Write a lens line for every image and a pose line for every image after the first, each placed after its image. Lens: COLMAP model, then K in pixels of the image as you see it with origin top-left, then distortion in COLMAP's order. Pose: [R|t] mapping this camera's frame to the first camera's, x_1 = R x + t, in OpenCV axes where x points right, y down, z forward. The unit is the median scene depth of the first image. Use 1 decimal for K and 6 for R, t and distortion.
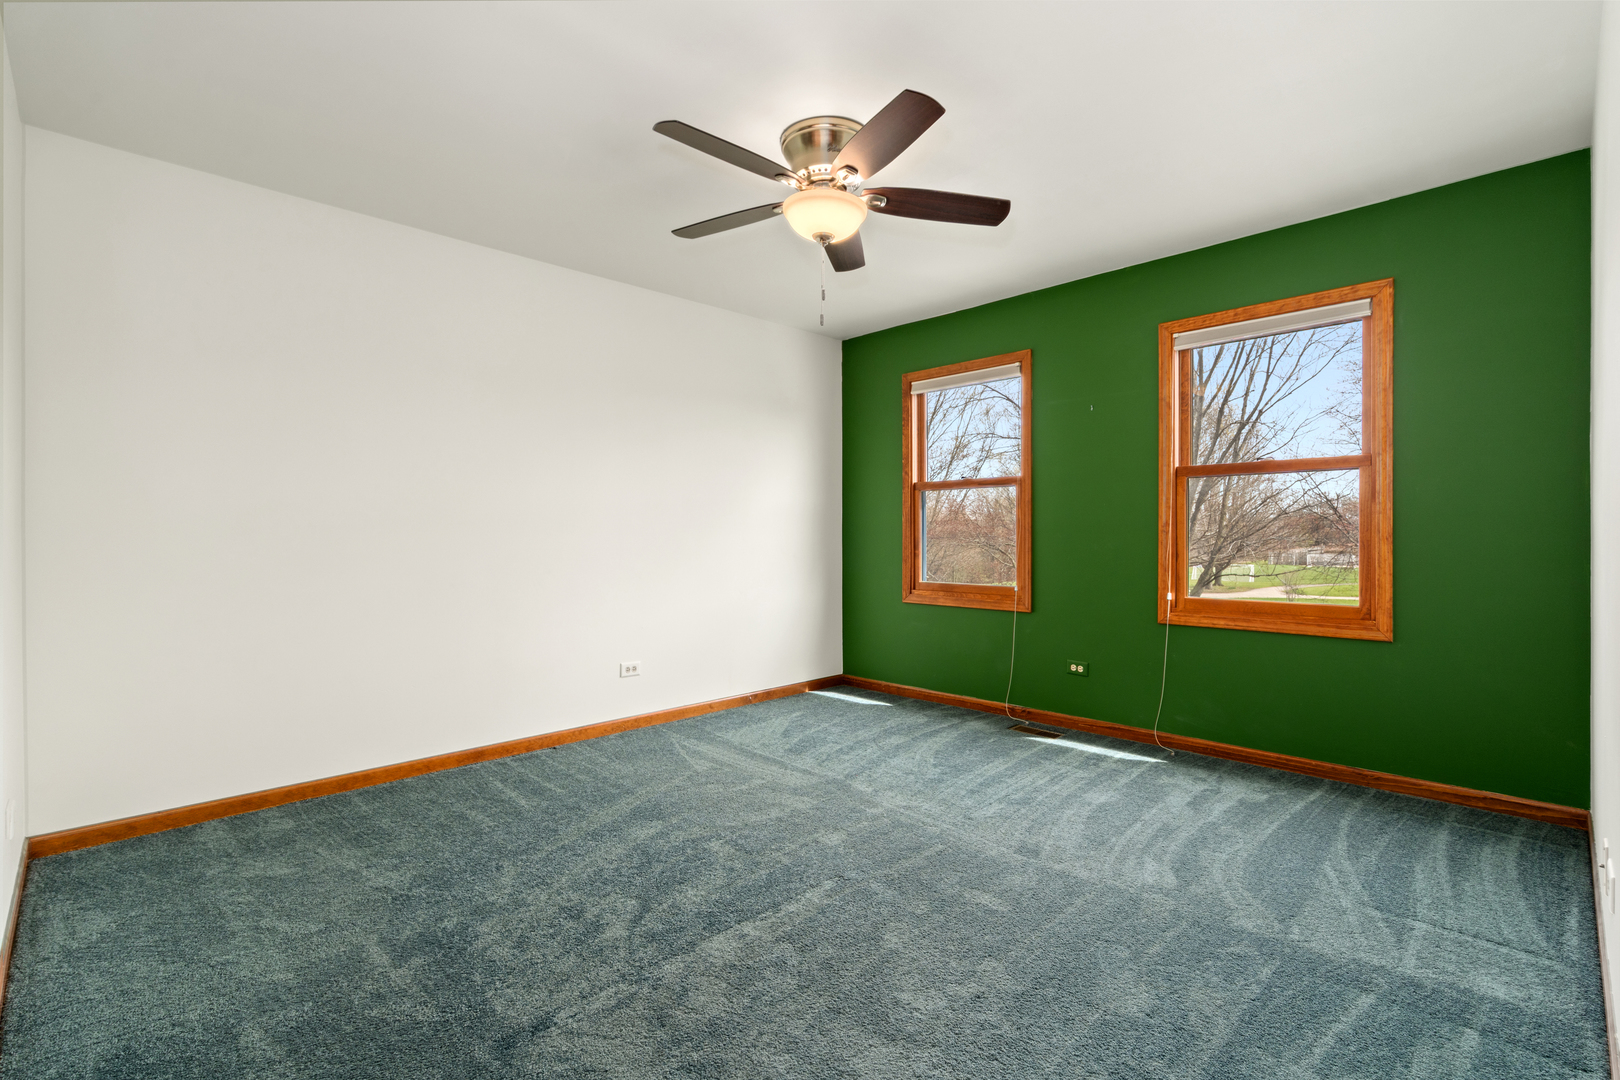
lens RADIAL K [[737.1, 0, 815.5], [0, 737.1, 530.7], [0, 0, 1]] dist [-0.002552, 0.000188]
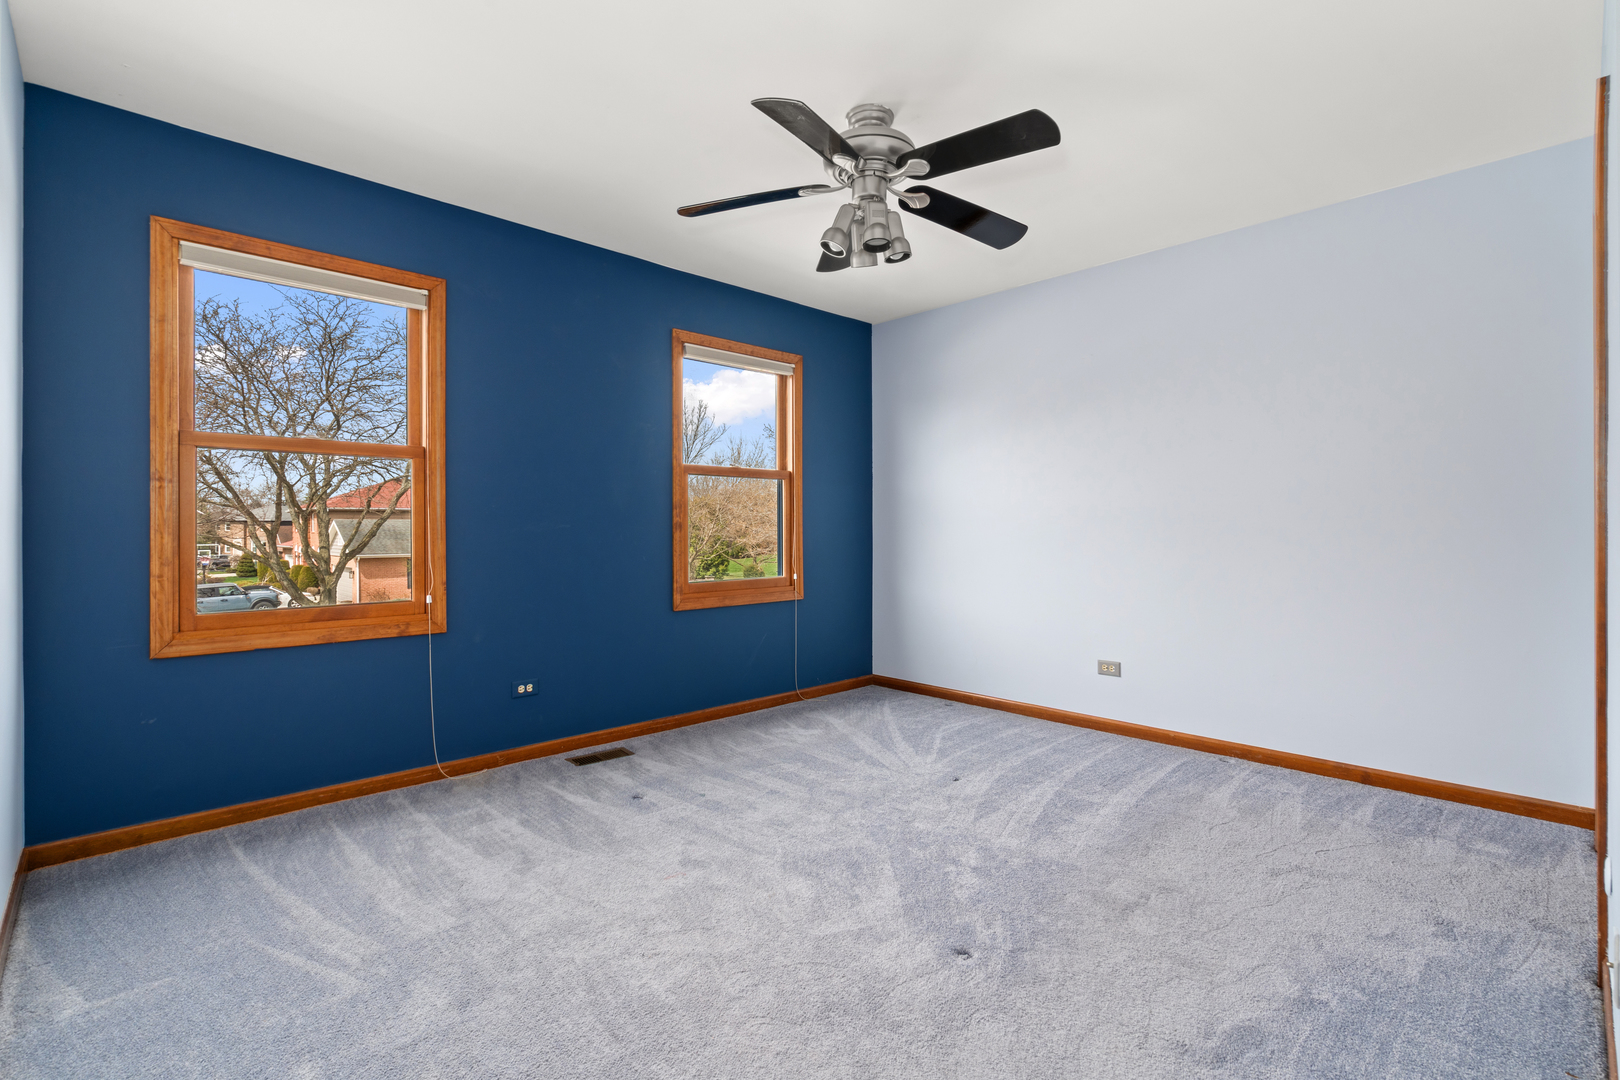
lens RADIAL K [[737.1, 0, 815.5], [0, 737.1, 530.7], [0, 0, 1]] dist [-0.002552, 0.000188]
pose [[-0.012393, 0.008294, 0.999889, -0.487298], [0.004700, 0.999955, -0.008237, 0.016136], [-0.999912, 0.004598, -0.012431, 0.680750]]
